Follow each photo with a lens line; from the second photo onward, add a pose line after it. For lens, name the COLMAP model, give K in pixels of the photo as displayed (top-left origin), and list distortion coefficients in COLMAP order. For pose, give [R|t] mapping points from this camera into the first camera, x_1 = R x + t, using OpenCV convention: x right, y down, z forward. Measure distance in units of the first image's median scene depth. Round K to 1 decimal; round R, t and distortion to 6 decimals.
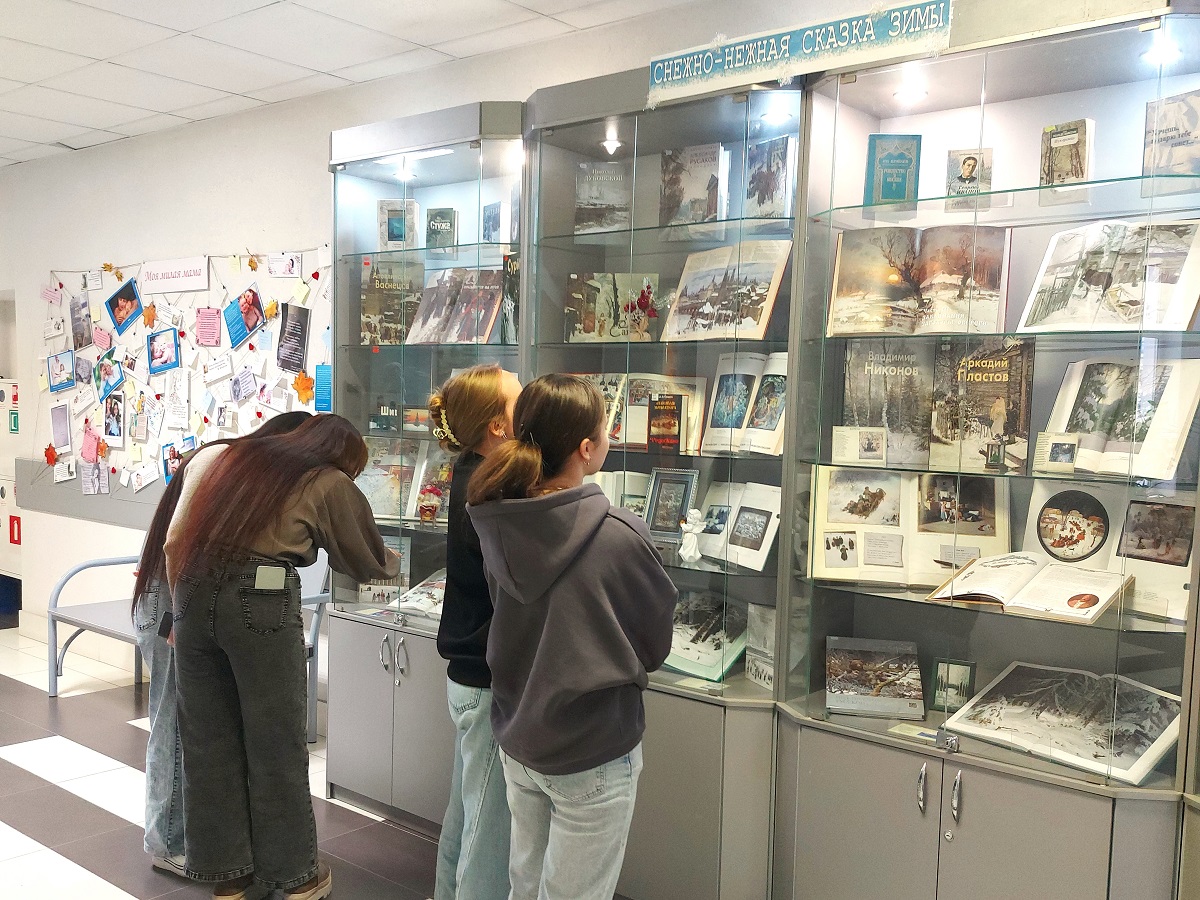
lens RADIAL K [[1138.1, 0, 598.1], [0, 1138.1, 495.3], [0, 0, 1]] dist [0.138665, -0.412347]
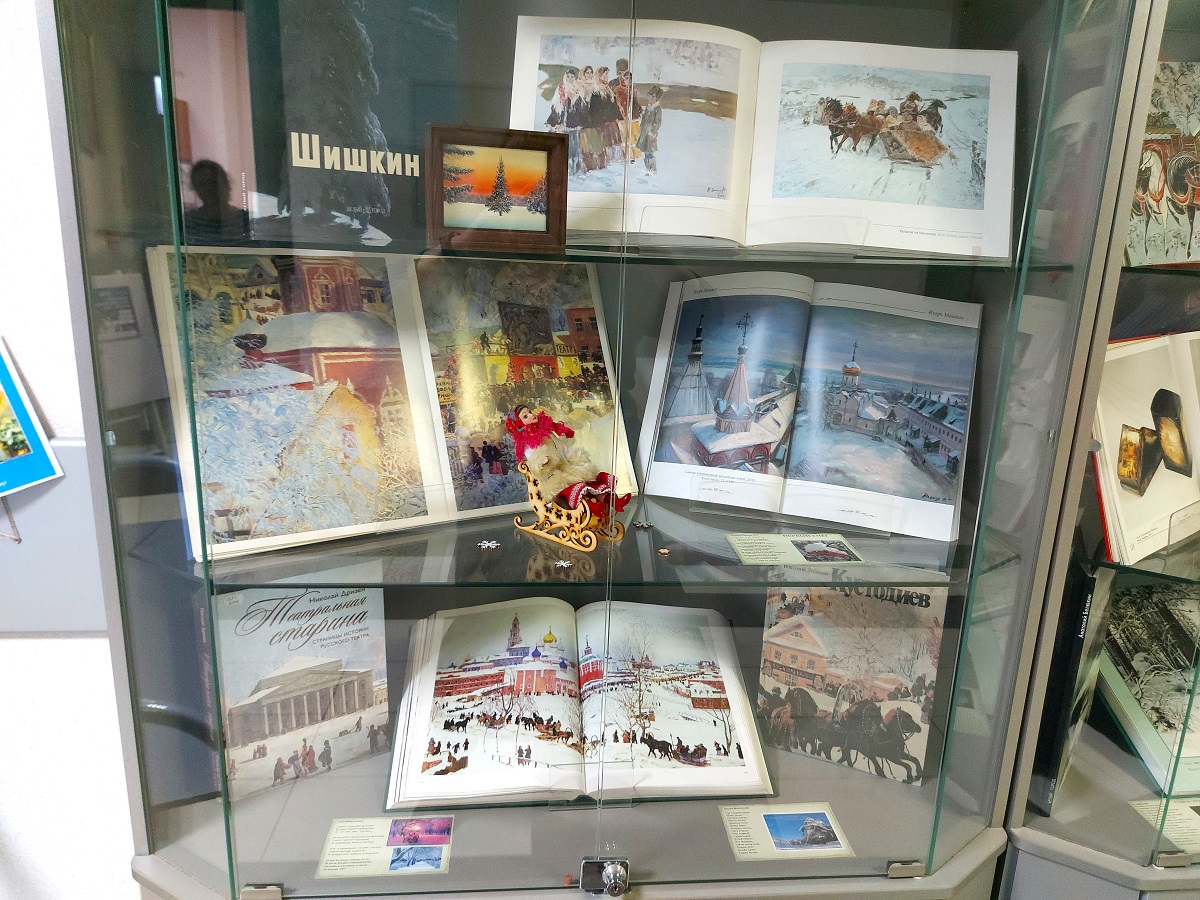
lens RADIAL K [[870.1, 0, 626.1], [0, 870.1, 454.5], [0, 0, 1]] dist [0.080163, -0.110701]
pose [[0.692761, -0.185235, 0.696972, -0.393048], [0.040100, 0.974849, 0.219229, -0.063300], [-0.720051, -0.123924, 0.682766, 1.076975]]
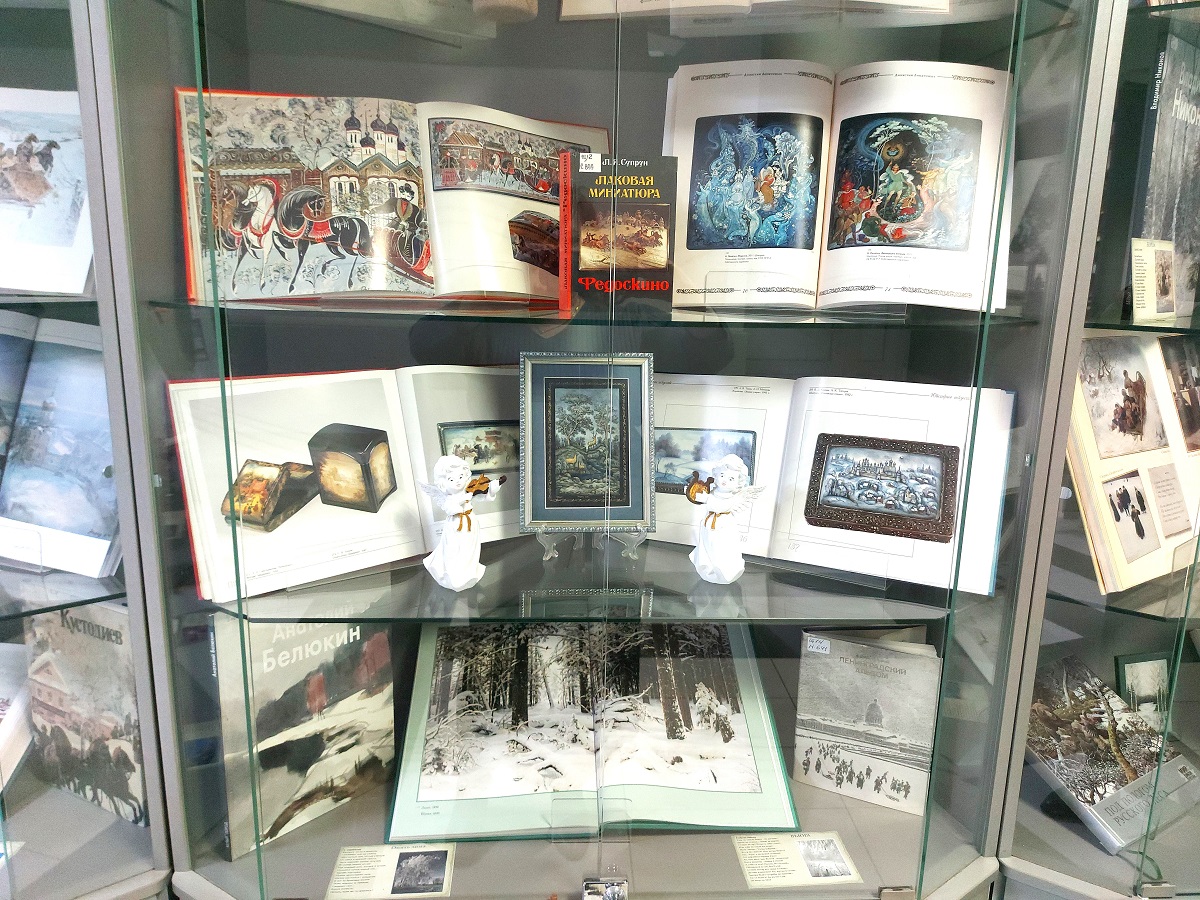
lens RADIAL K [[854.5, 0, 614.9], [0, 854.5, 453.4], [0, 0, 1]] dist [0.032649, -0.038912]
pose [[0.729204, -0.160386, 0.665236, -0.154075], [0.053613, 0.982547, 0.178121, -0.046739], [-0.682193, -0.094221, 0.725076, 0.855593]]
